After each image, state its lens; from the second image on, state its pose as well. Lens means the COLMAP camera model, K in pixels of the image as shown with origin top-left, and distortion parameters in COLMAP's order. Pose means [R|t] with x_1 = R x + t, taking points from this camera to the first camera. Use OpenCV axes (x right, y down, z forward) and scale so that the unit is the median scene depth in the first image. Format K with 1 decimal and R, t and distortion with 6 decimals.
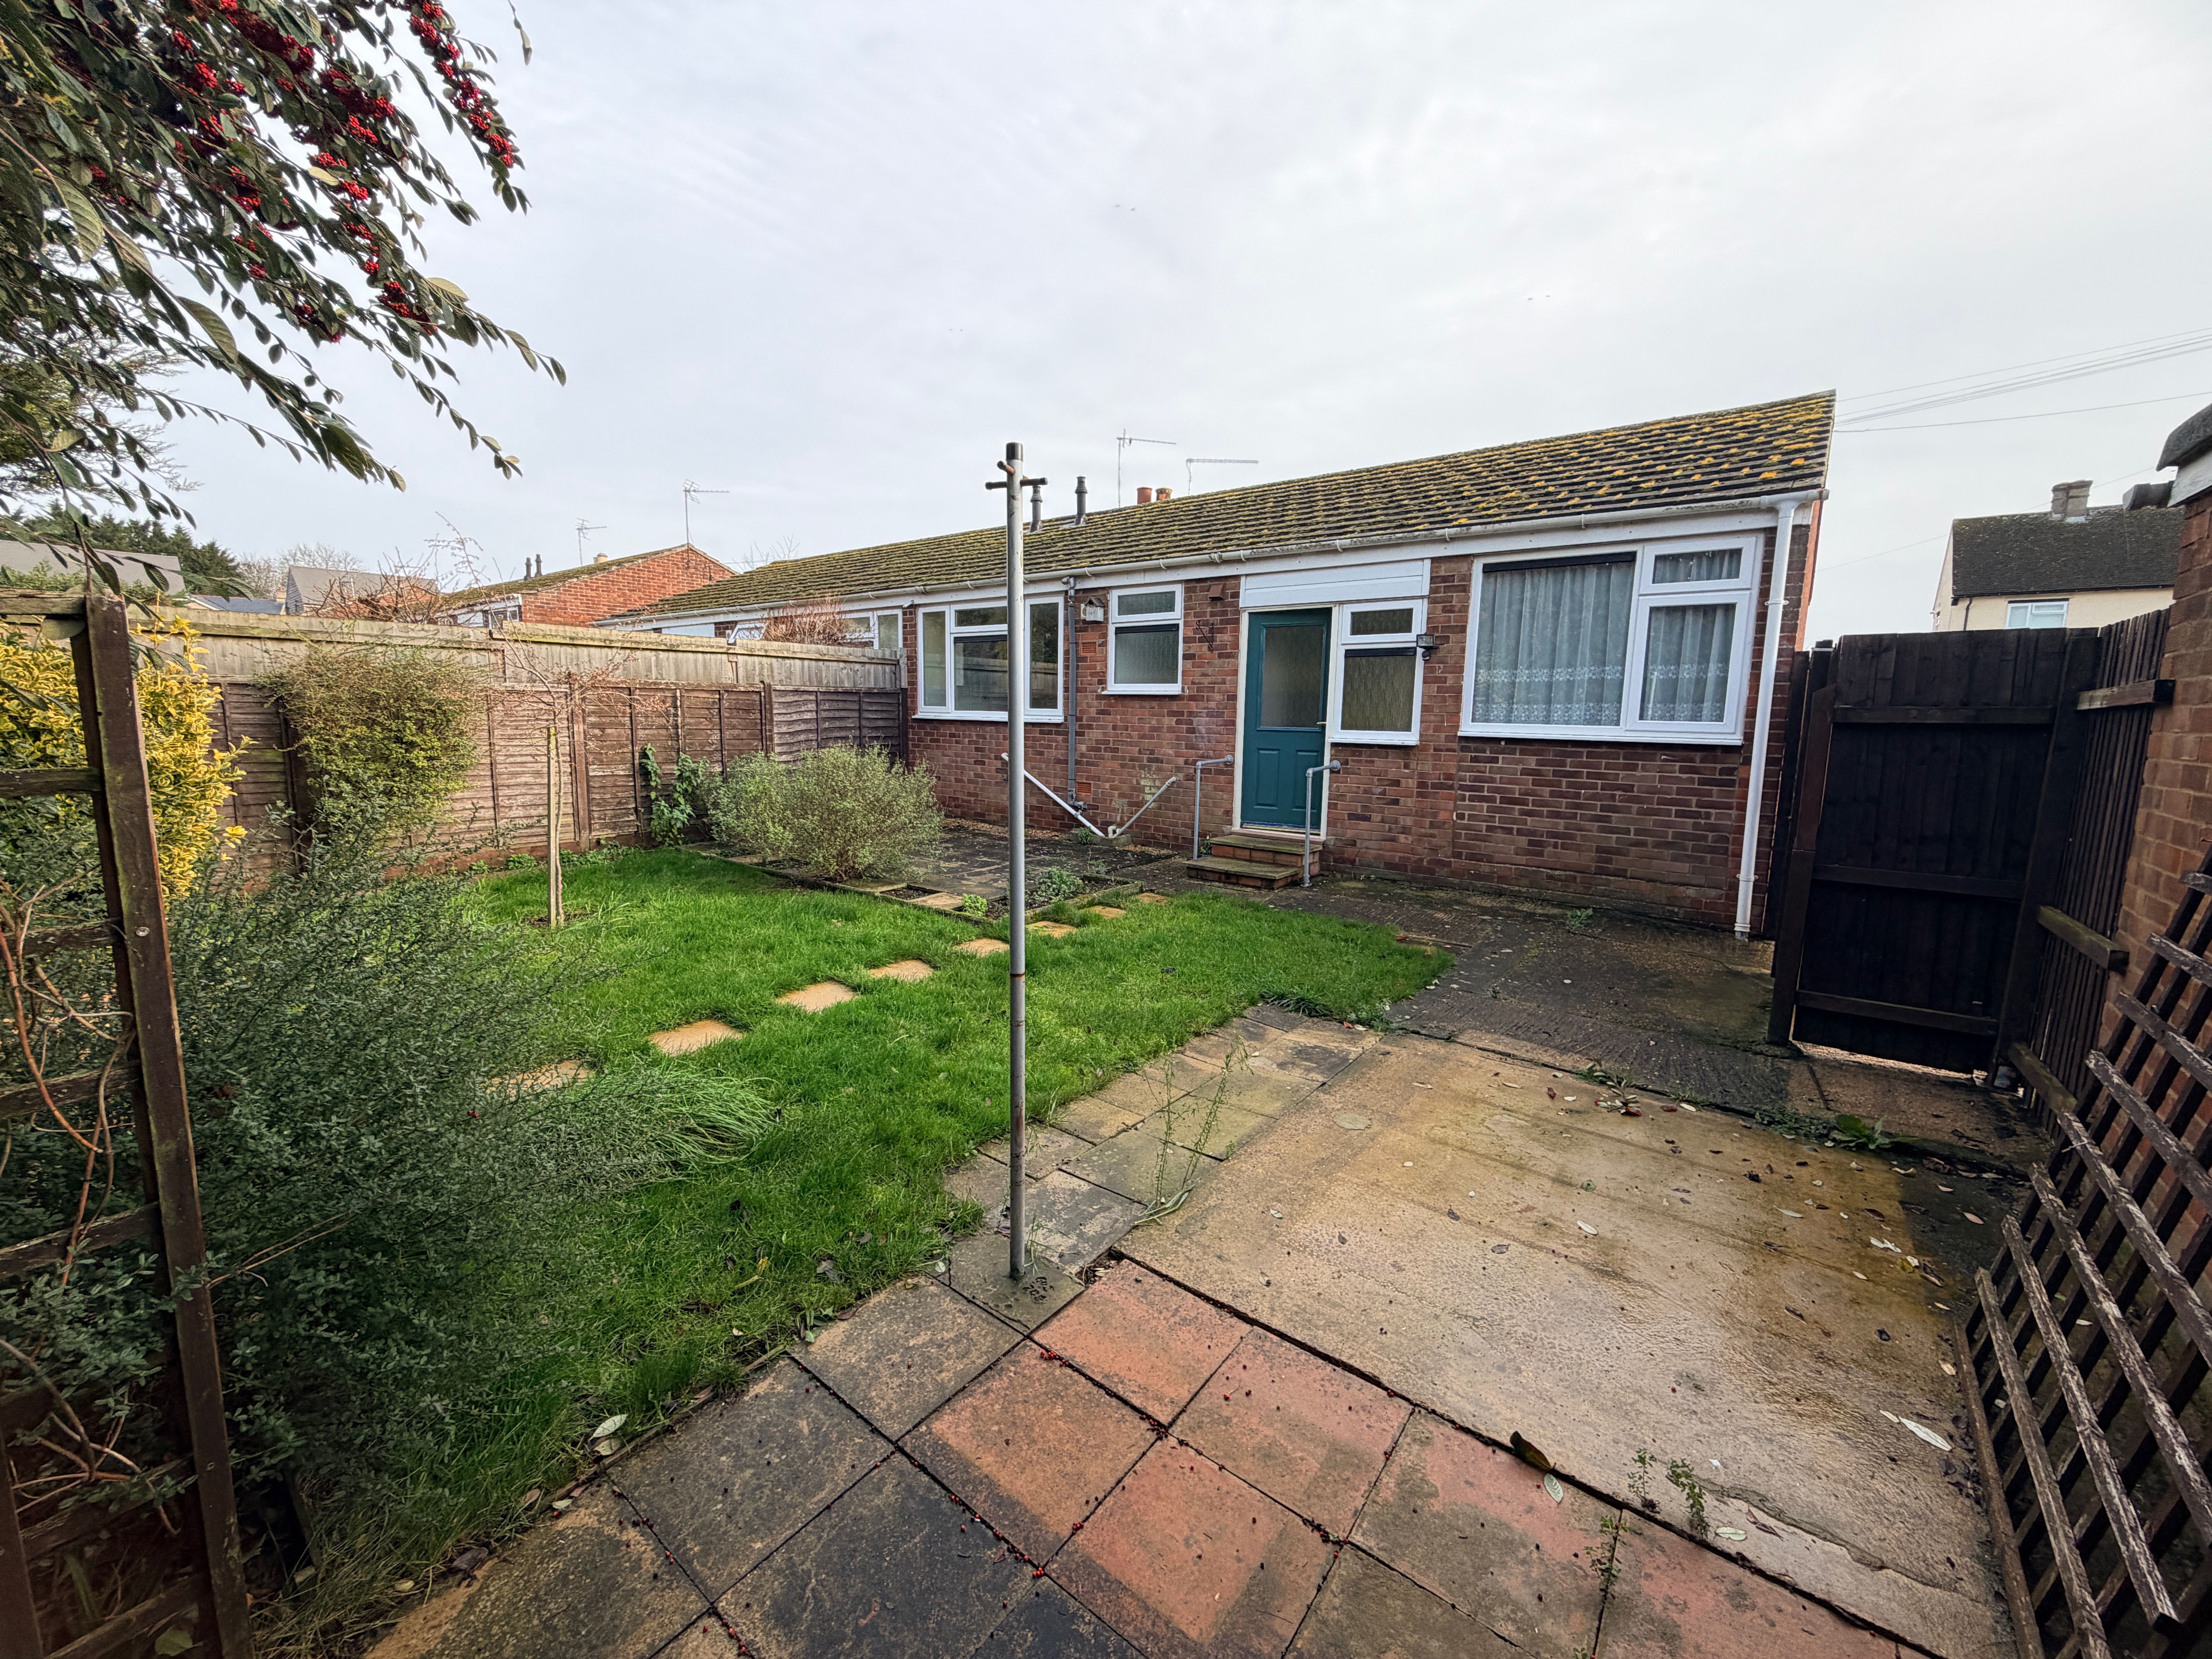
lens RADIAL K [[879.8, 0, 1096.2], [0, 879.8, 824.0], [0, 0, 1]] dist [0.001317, -0.001310]
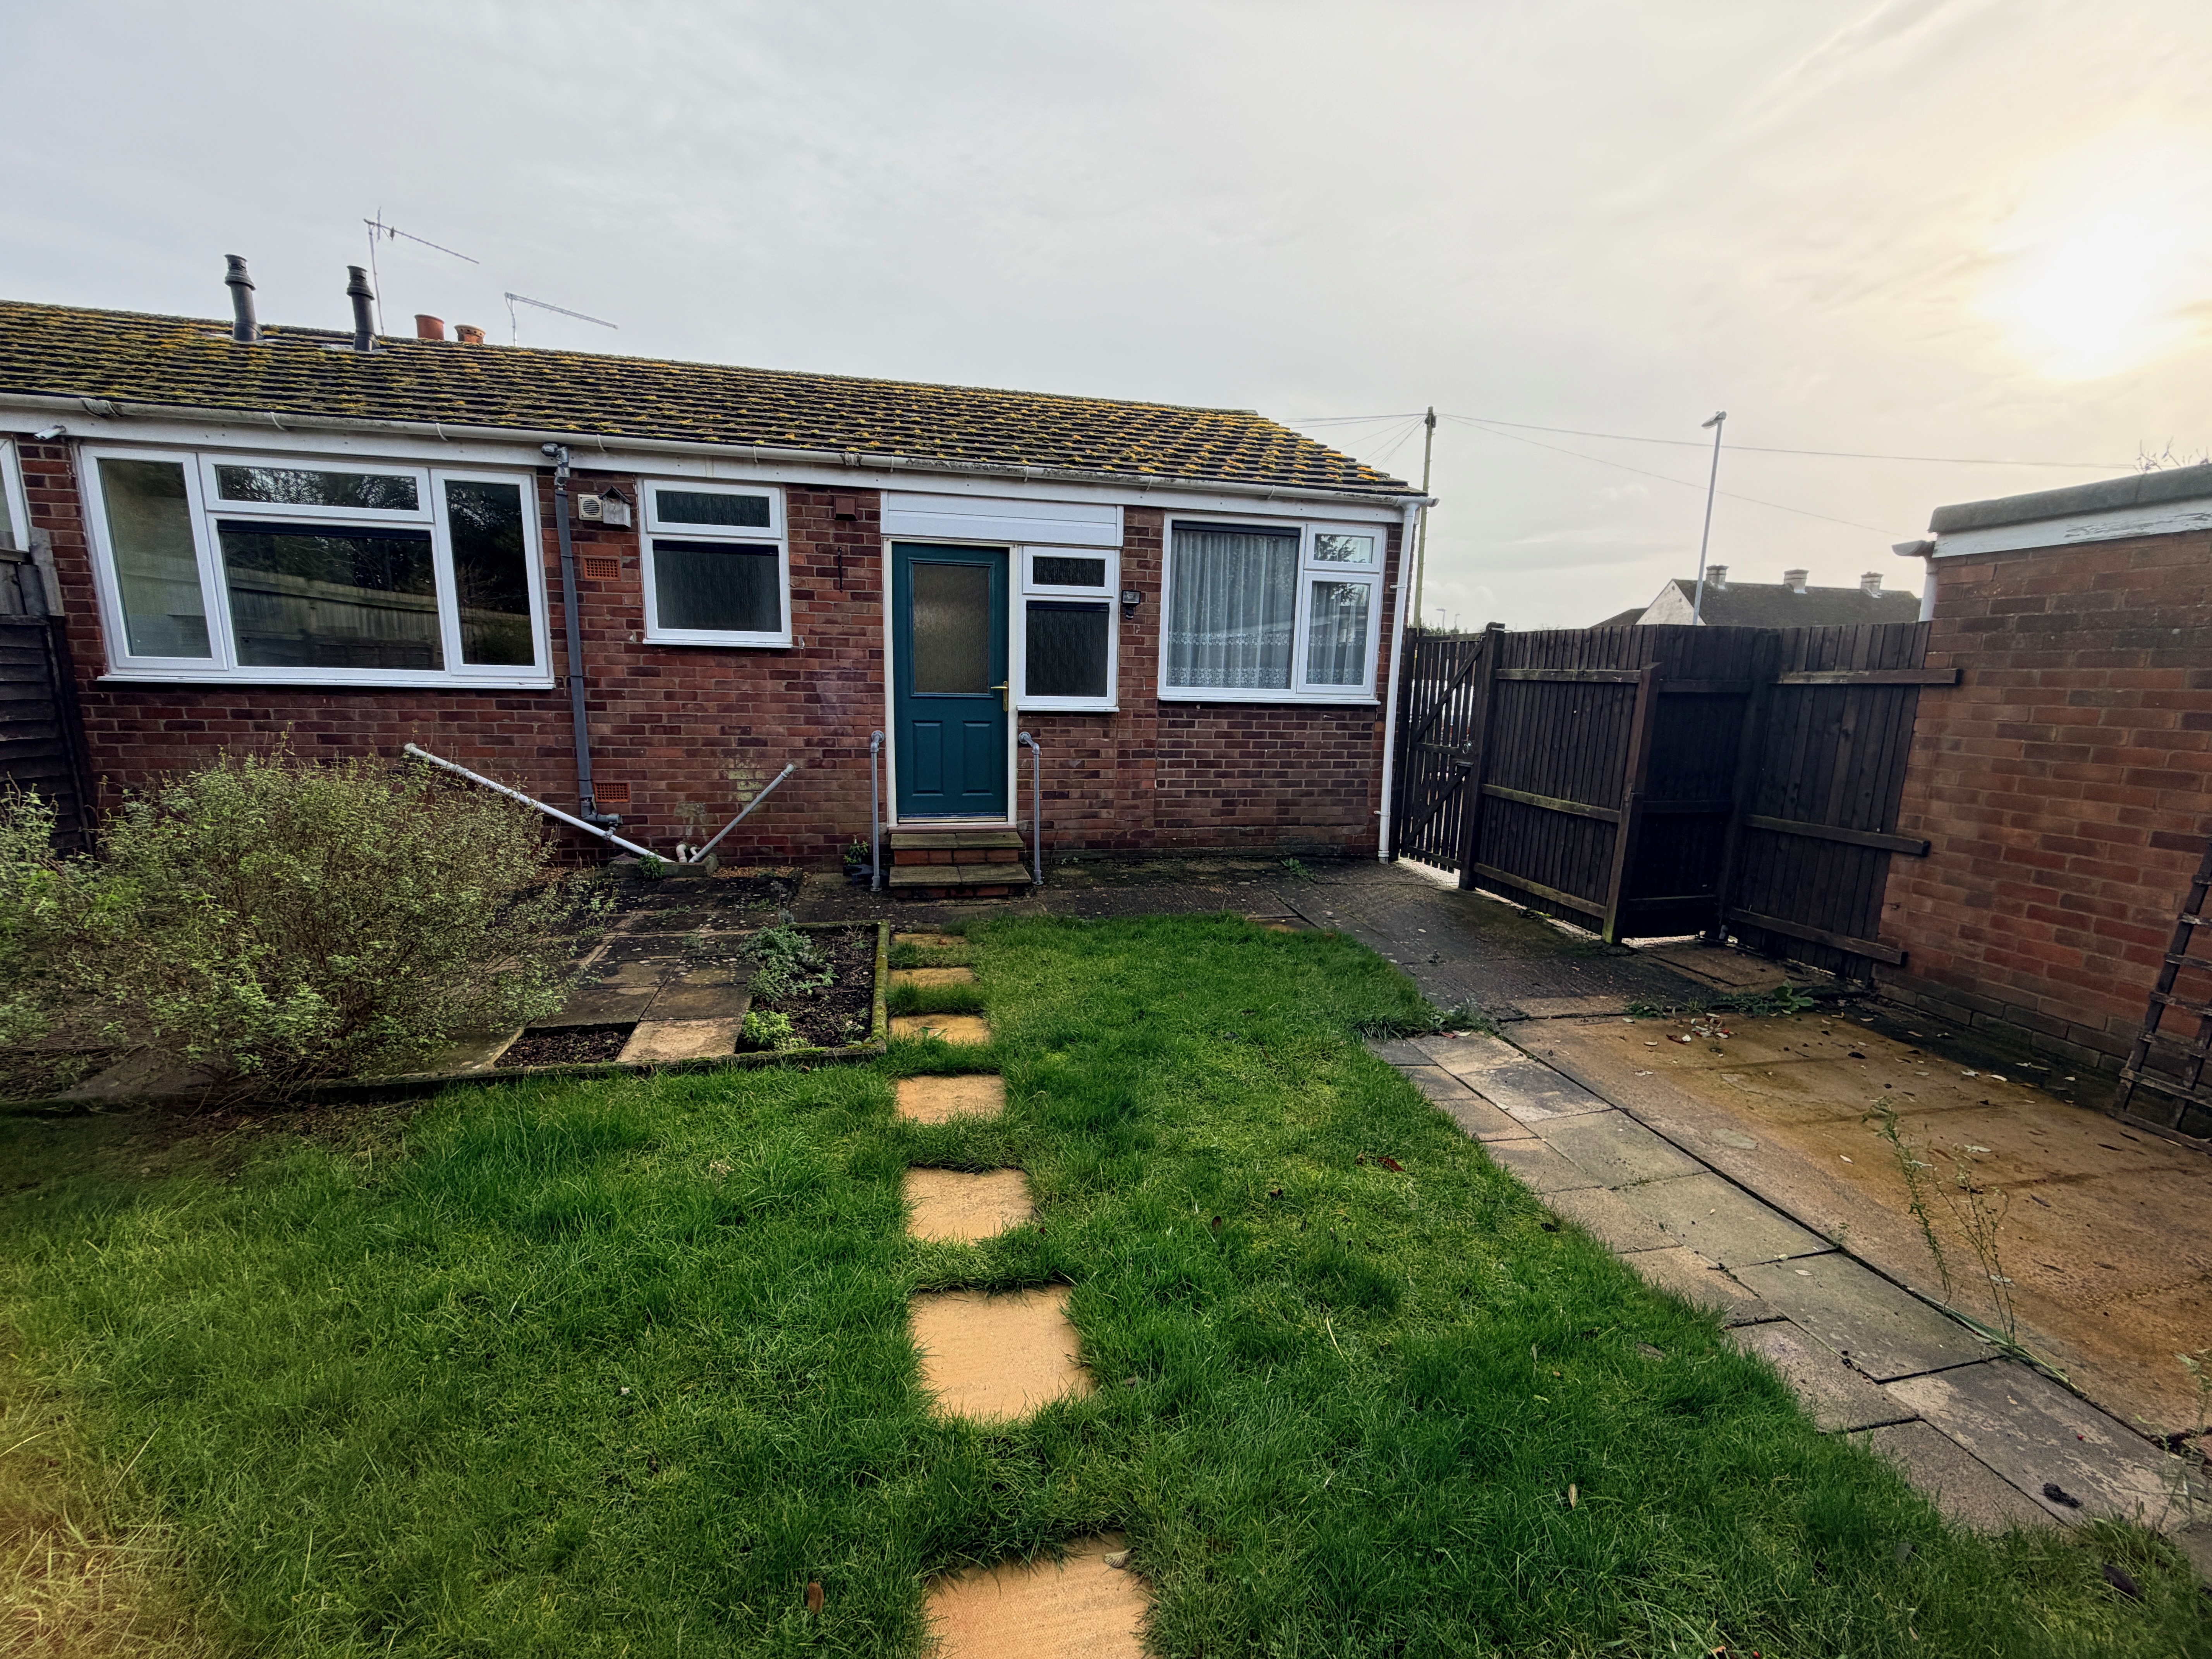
lens RADIAL K [[879.8, 0, 1106.0], [0, 879.8, 829.7], [0, 0, 1]] dist [0.001317, -0.001310]
pose [[0.633527, -0.138715, 0.761184, -0.358843], [0.088379, 0.990332, 0.106916, -0.065637], [-0.768656, -0.000461, 0.639662, 0.413499]]
